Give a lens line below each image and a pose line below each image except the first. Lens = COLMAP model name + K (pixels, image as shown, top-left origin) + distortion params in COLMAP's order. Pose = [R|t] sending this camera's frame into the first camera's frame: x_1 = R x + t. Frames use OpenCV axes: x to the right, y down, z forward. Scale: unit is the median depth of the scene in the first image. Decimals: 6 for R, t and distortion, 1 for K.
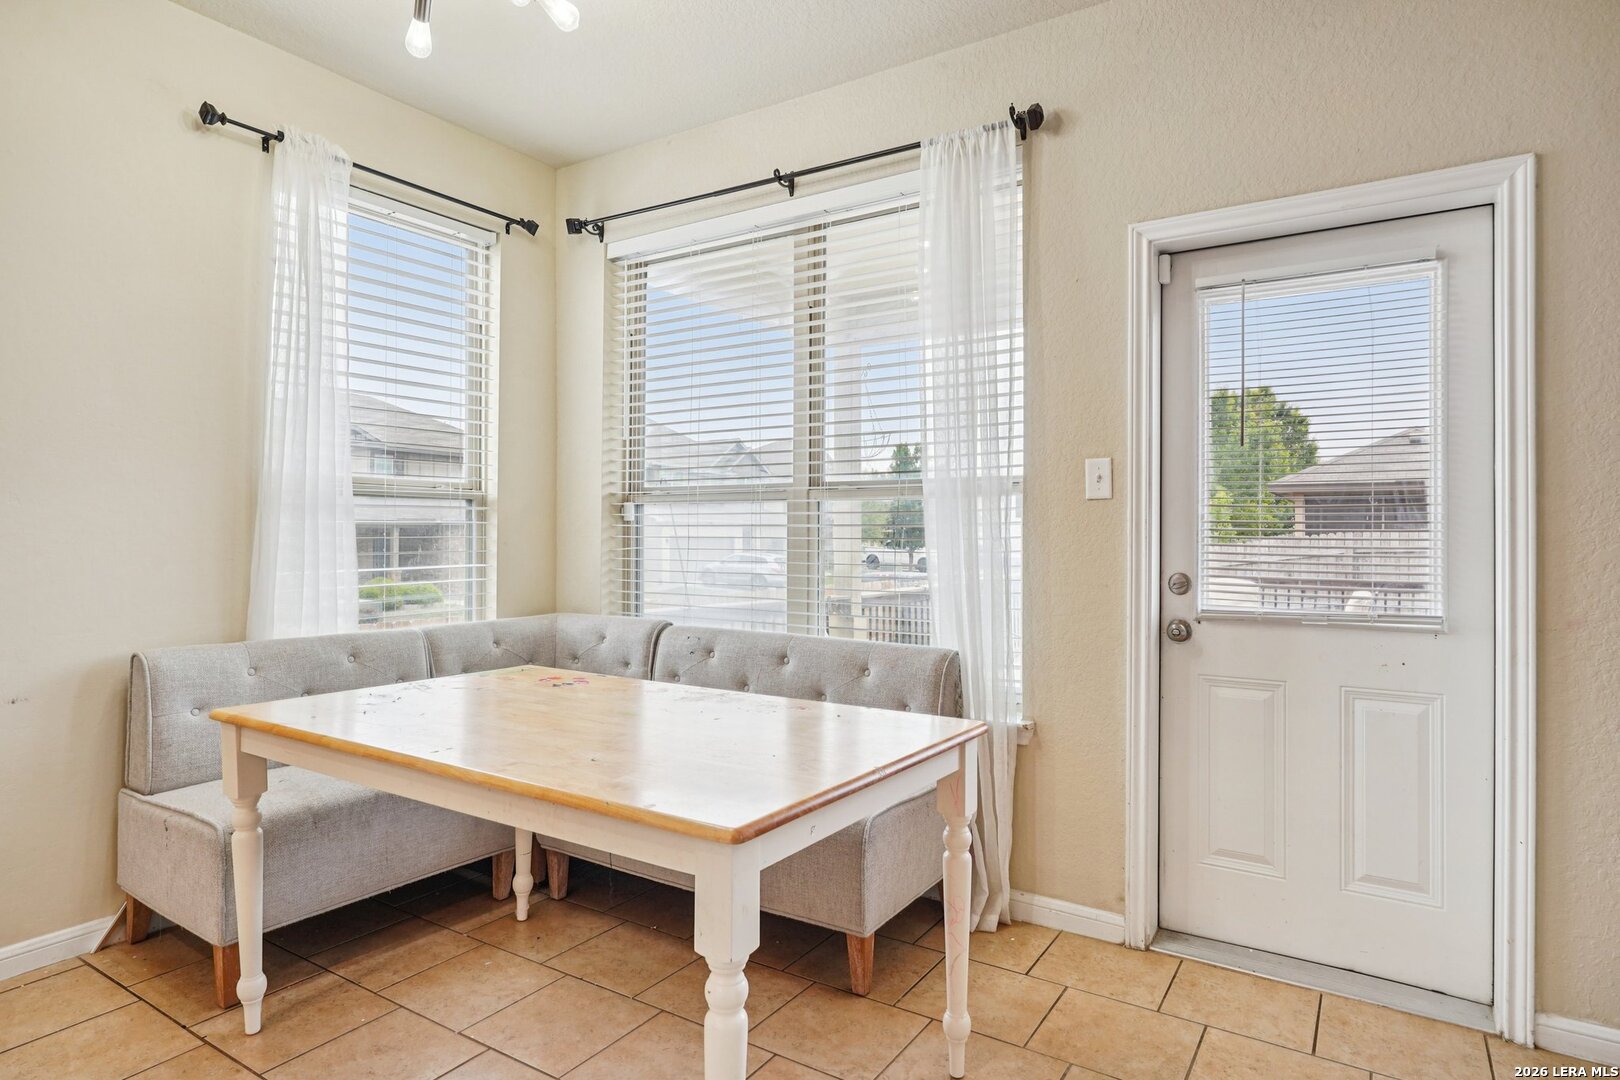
lens RADIAL K [[902.0, 0, 808.4], [0, 902.0, 528.9], [0, 0, 1]] dist [0.005141, 0.003692]
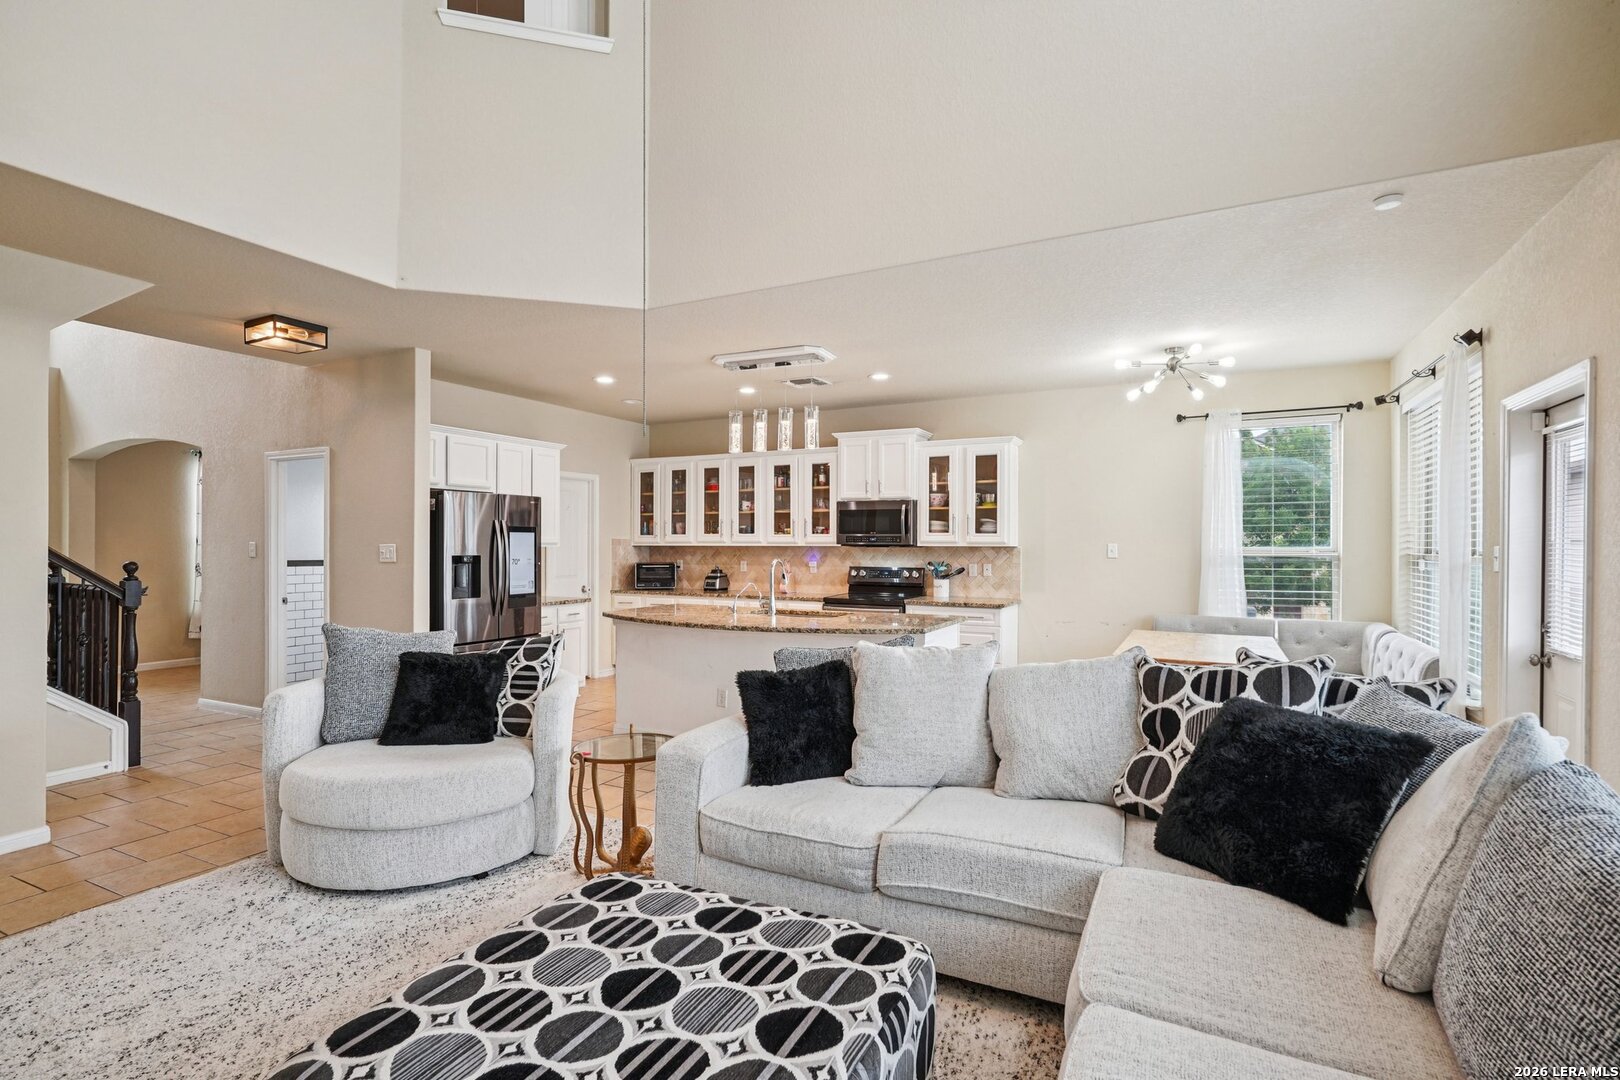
lens RADIAL K [[772.6, 0, 802.3], [0, 772.6, 552.1], [0, 0, 1]] dist [0.004491, 0.001323]
pose [[0.095011, 0.008261, -0.995442, 1.457529], [0.001969, 0.999962, 0.008486, -0.075793], [0.995474, -0.002766, 0.094991, -0.321356]]
